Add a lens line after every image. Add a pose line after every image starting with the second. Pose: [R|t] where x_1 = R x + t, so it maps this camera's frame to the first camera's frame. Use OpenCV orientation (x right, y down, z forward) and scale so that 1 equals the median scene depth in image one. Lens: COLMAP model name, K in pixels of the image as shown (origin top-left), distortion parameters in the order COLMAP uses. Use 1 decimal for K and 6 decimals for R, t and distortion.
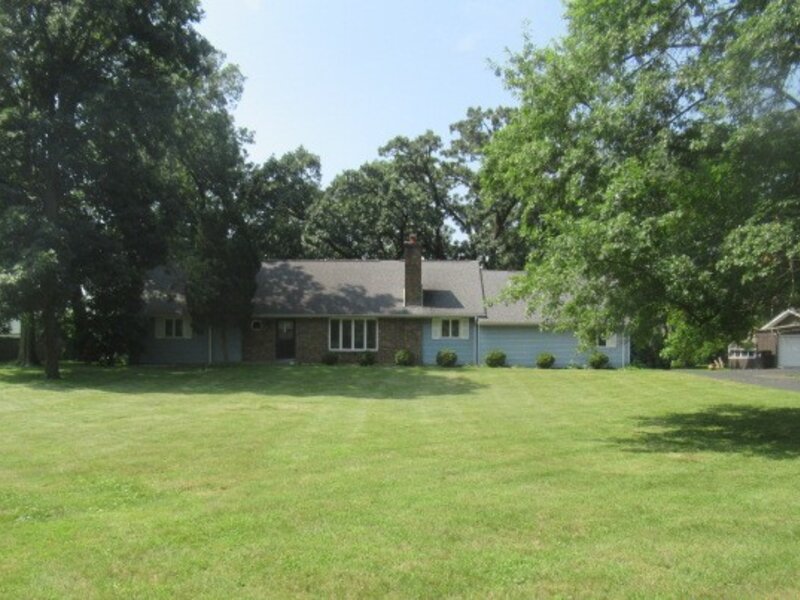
lens RADIAL K [[706.8, 0, 400.0], [0, 706.8, 300.0], [0, 0, 1]] dist [-0.011419, 0.019572]
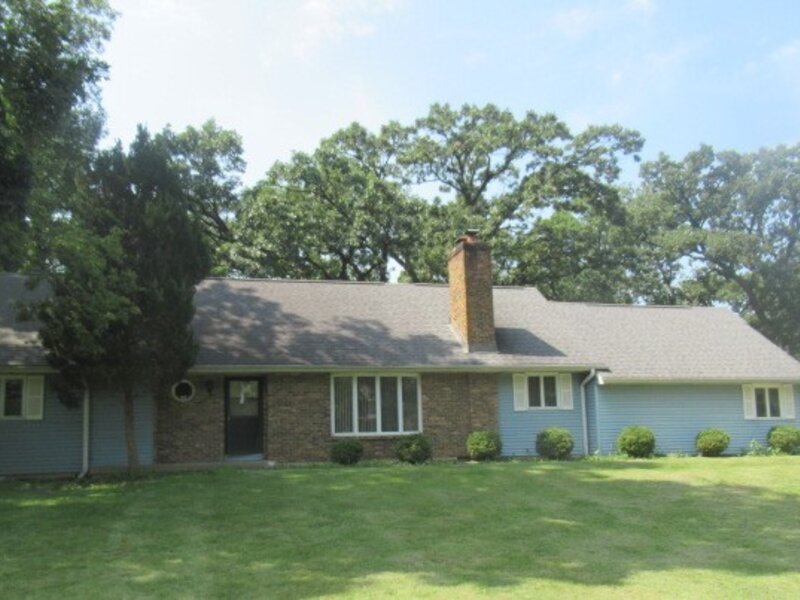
lens RADIAL K [[706.8, 0, 400.0], [0, 706.8, 300.0], [0, 0, 1]] dist [-0.011419, 0.019572]
pose [[0.946365, 0.036087, 0.321077, -0.224078], [0.008443, 0.990642, -0.136227, 0.042295], [-0.322988, 0.131631, 0.937204, 0.467187]]
